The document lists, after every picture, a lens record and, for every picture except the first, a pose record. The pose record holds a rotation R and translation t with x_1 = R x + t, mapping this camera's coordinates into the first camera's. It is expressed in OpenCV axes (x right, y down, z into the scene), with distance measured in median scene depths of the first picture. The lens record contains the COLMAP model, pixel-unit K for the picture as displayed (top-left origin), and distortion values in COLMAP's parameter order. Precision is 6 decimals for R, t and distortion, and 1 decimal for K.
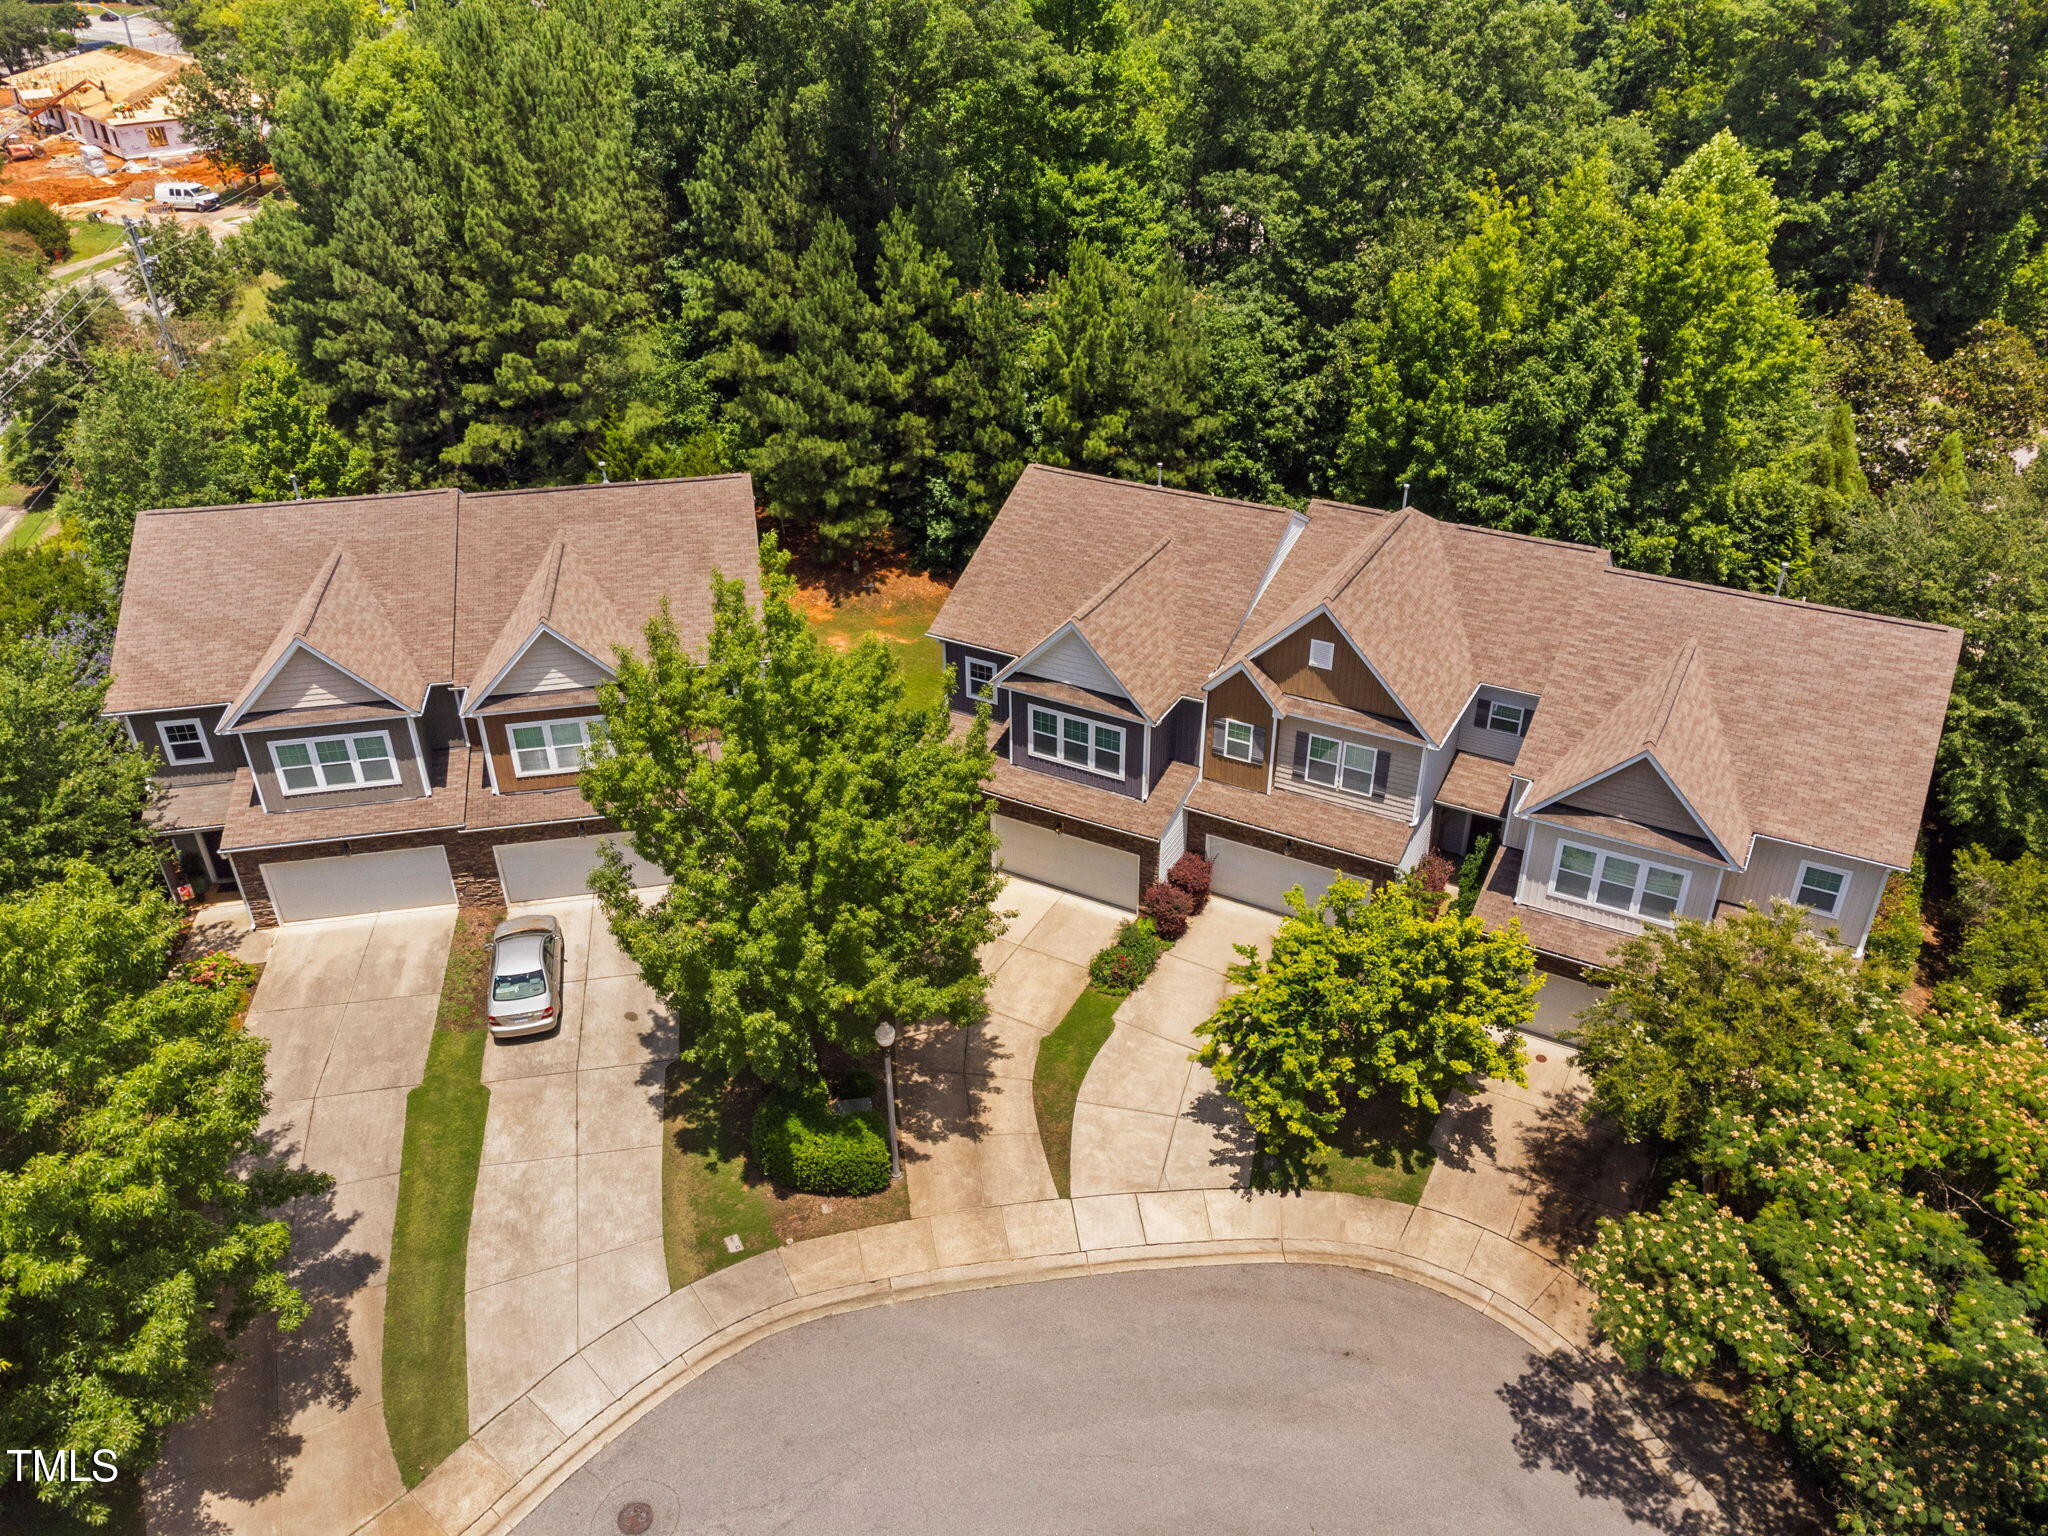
lens RADIAL K [[1528.5, 0, 1024.0], [0, 1528.5, 768.0], [0, 0, 1]] dist [-0.014468, 0.038357]
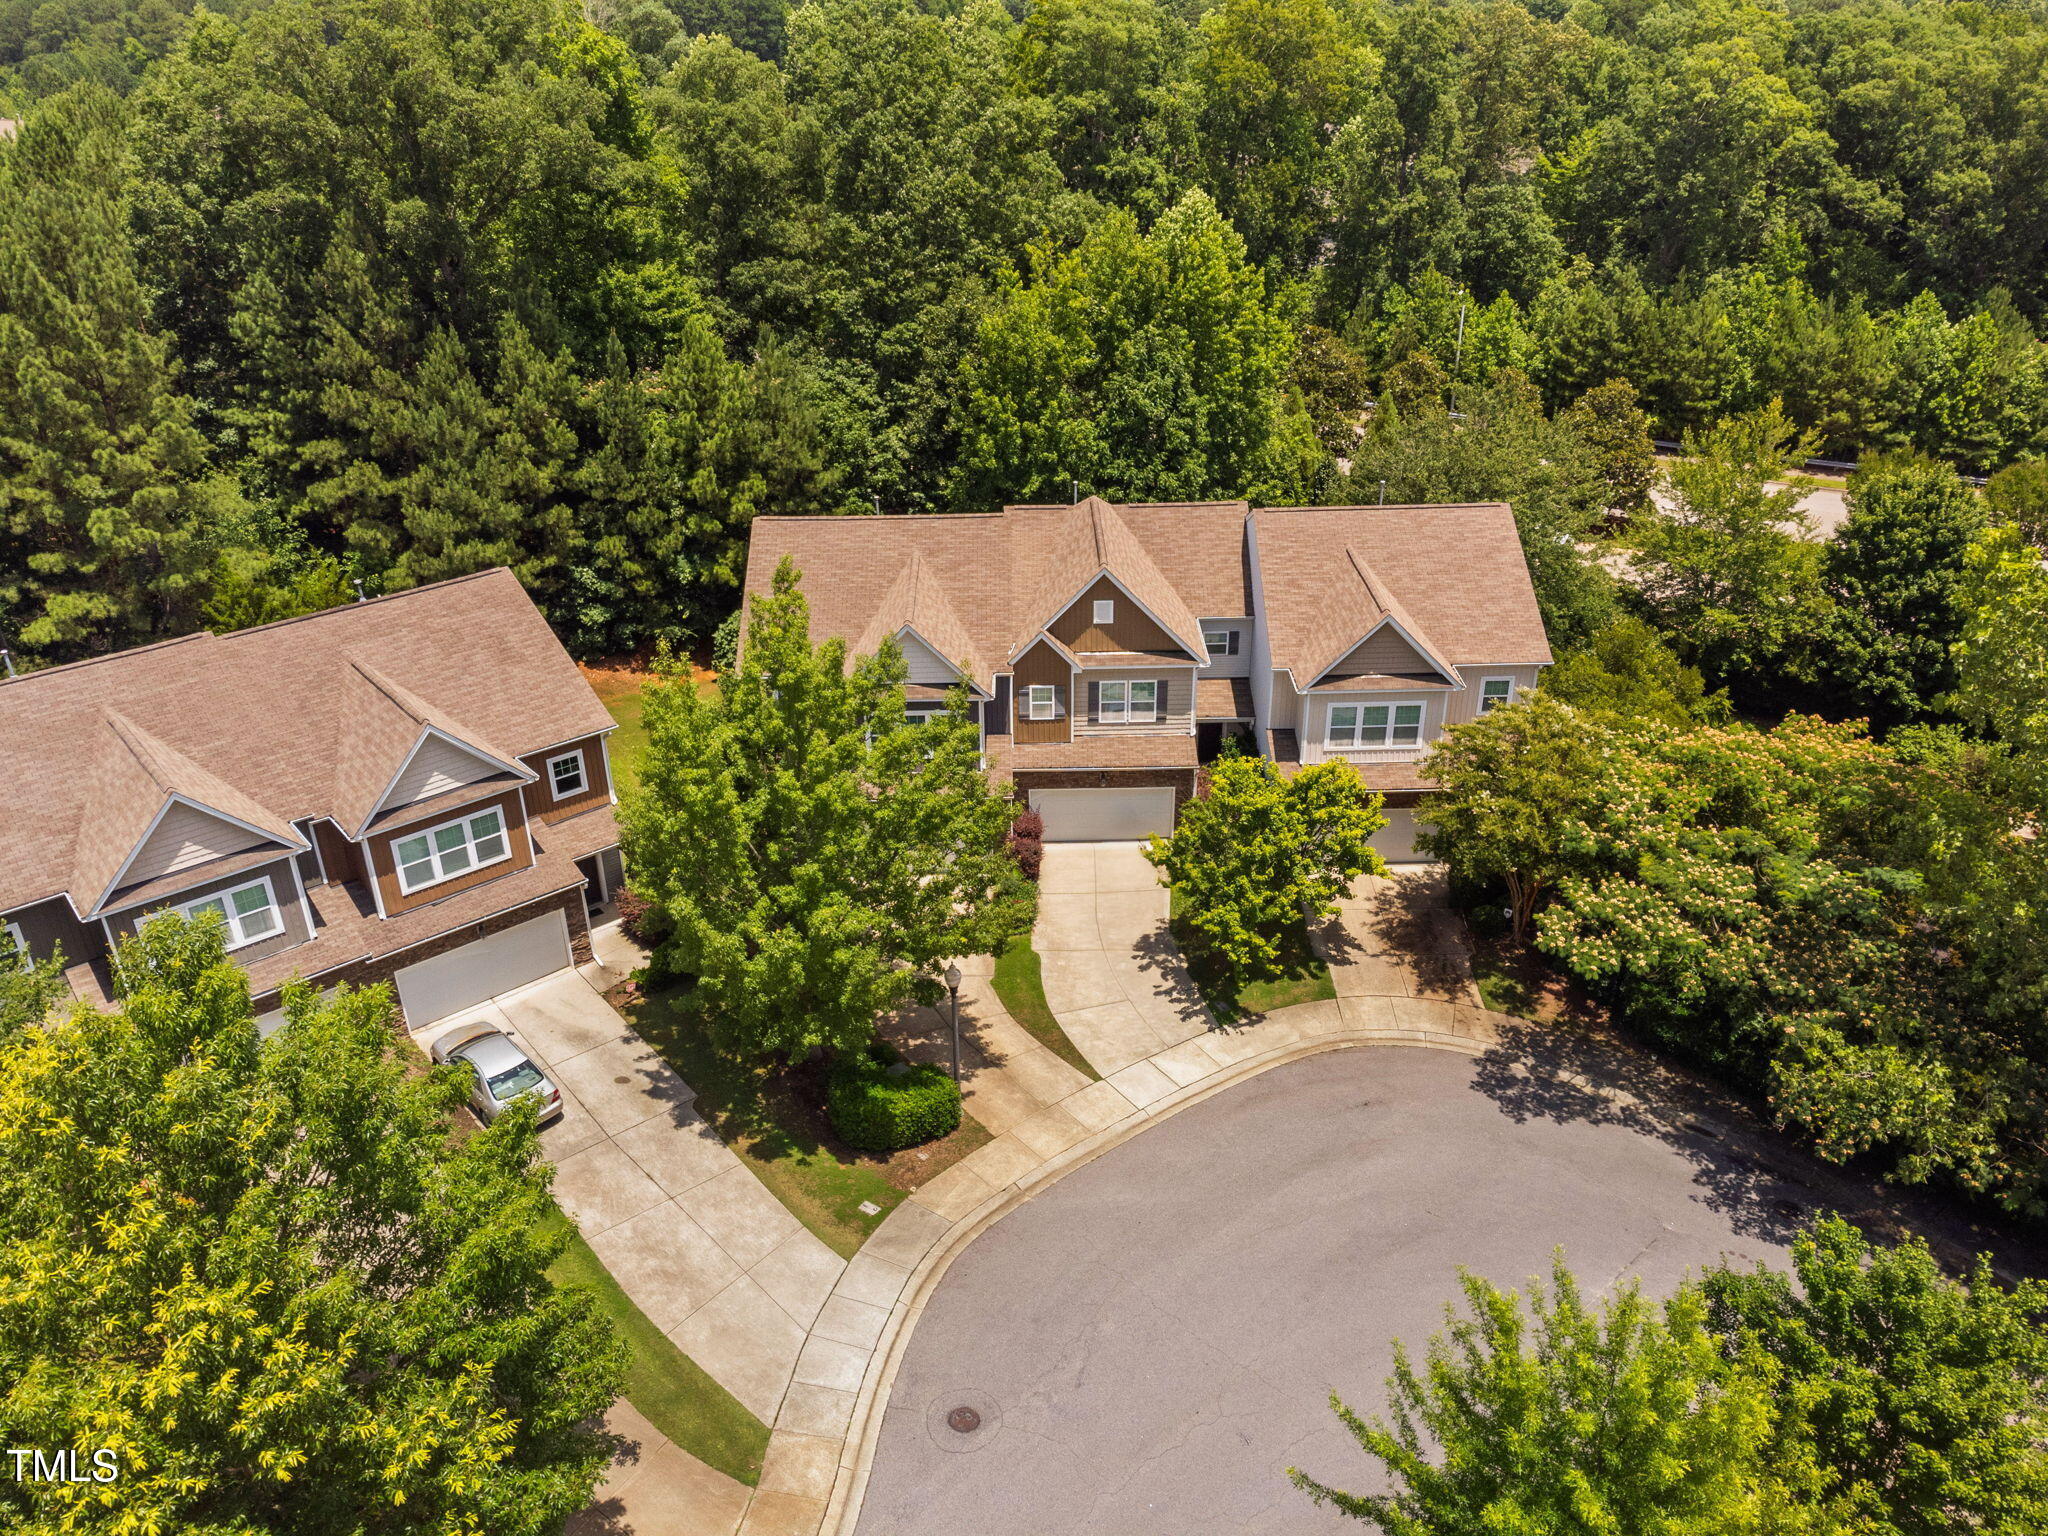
lens RADIAL K [[1514.5, 0, 1024.0], [0, 1514.5, 768.0], [0, 0, 1]] dist [0.010776, -0.008251]
pose [[0.869859, -0.227659, 0.437626, -0.399078], [0.258394, 0.965976, -0.011090, 0.040938], [-0.420212, 0.122727, 0.899088, -0.039593]]
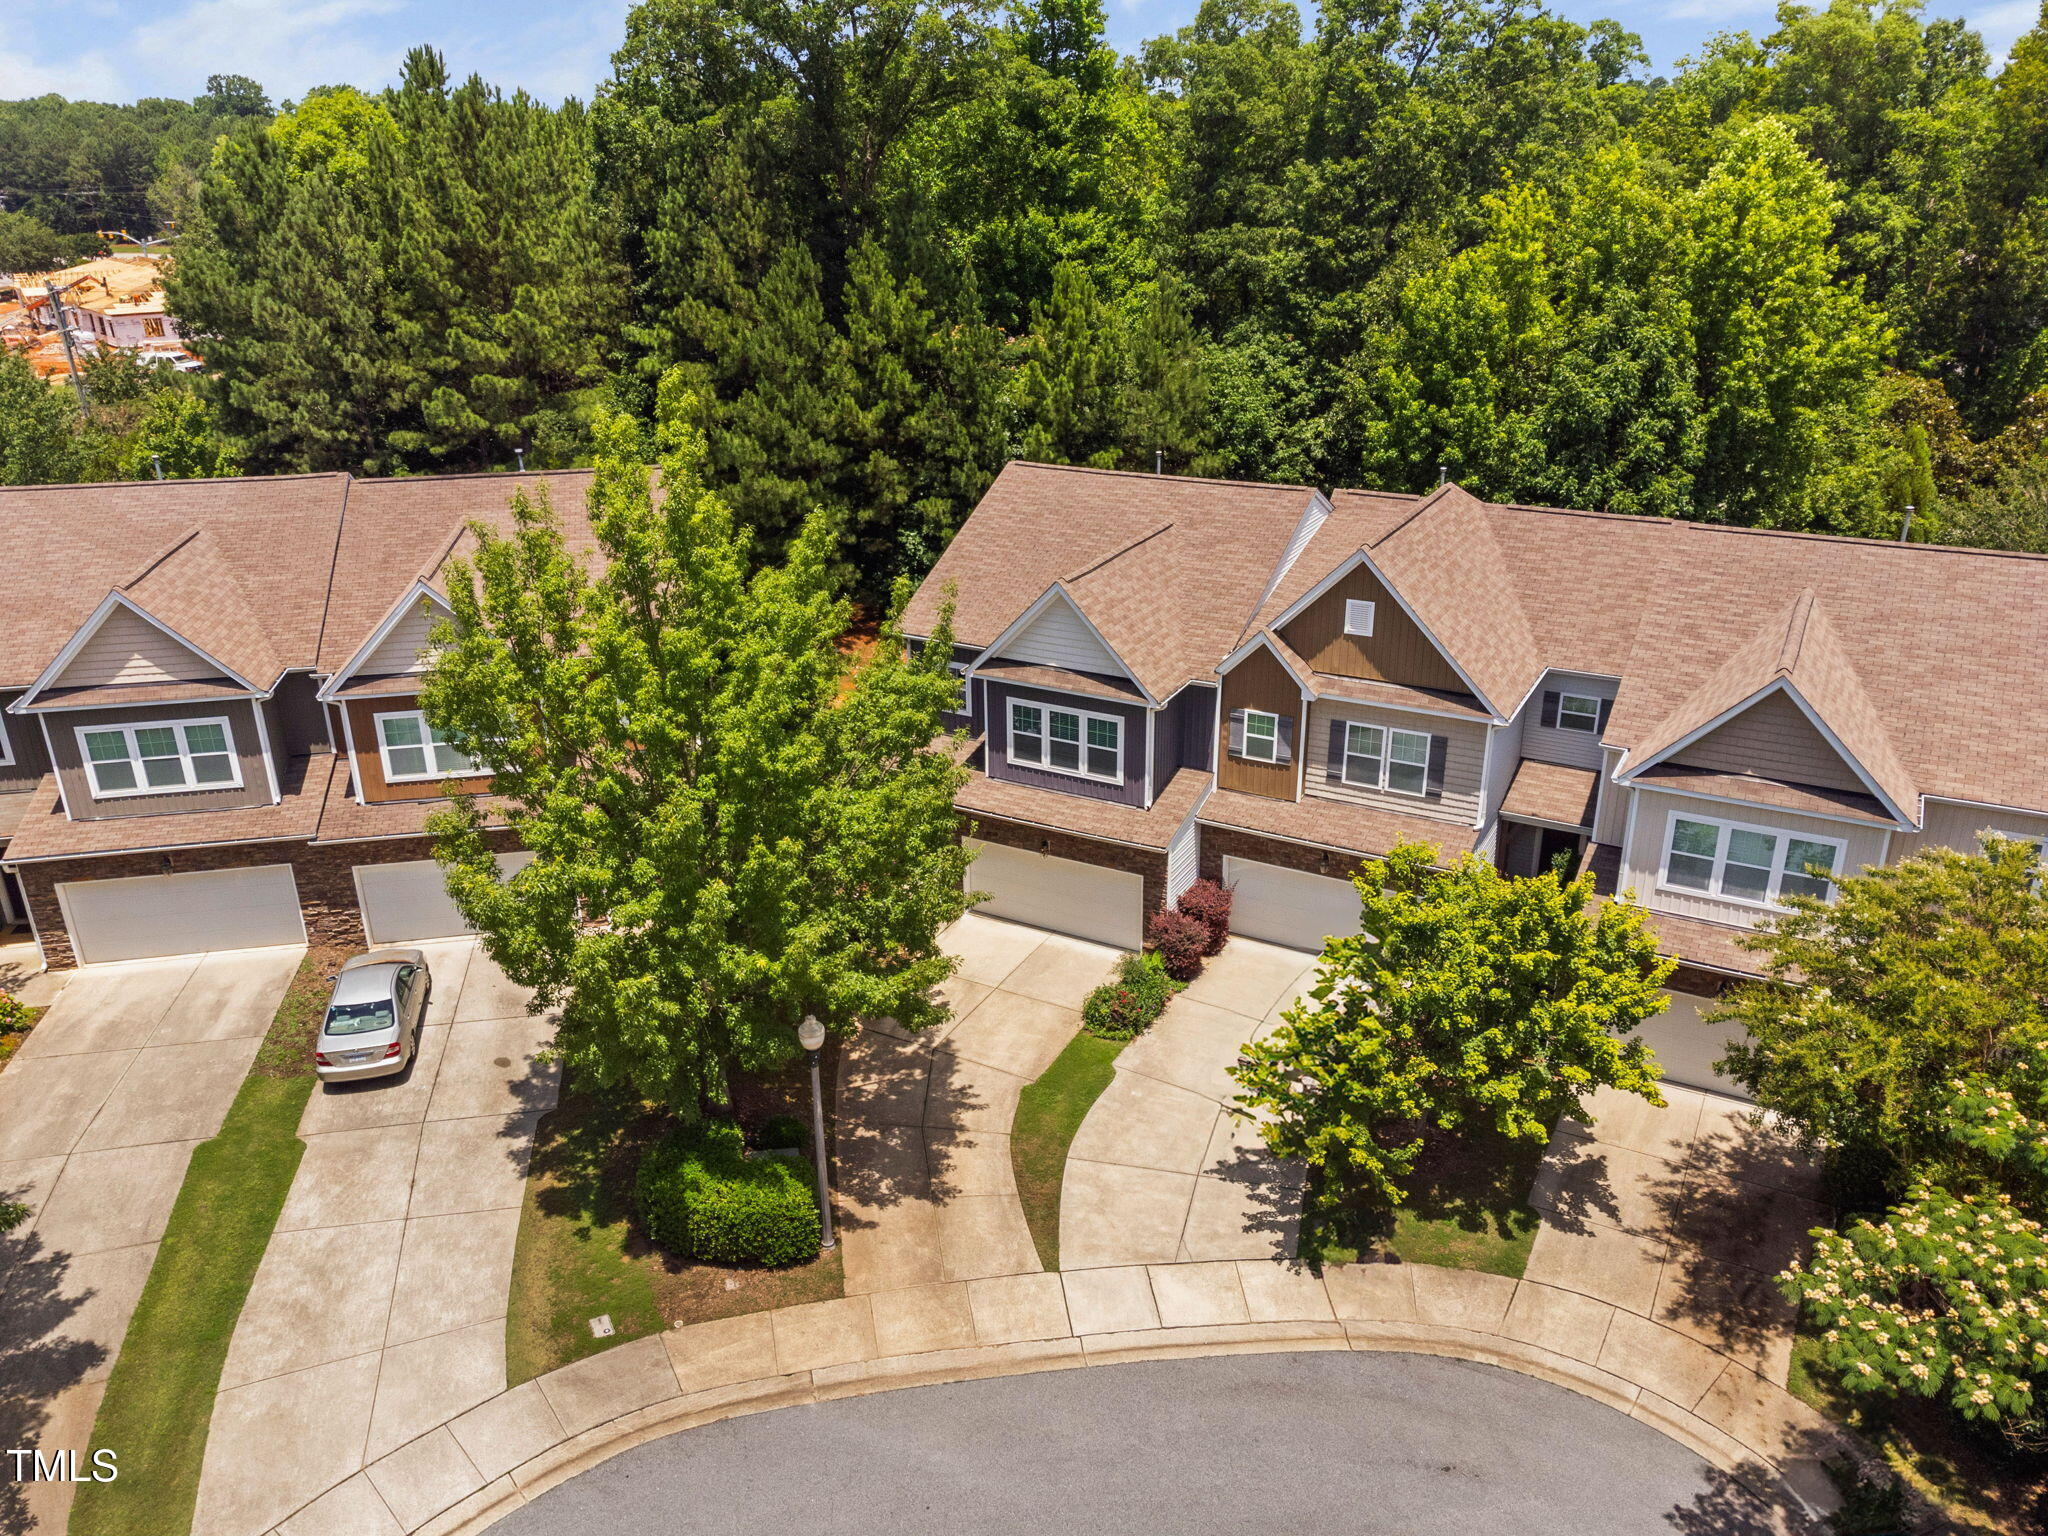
lens RADIAL K [[1528.5, 0, 1024.0], [0, 1528.5, 768.0], [0, 0, 1]] dist [-0.014468, 0.038357]
pose [[0.999987, -0.001776, 0.004781, 0.008350], [0.002499, 0.987788, -0.155784, 0.129700], [-0.004446, 0.155794, 0.987780, 0.186026]]
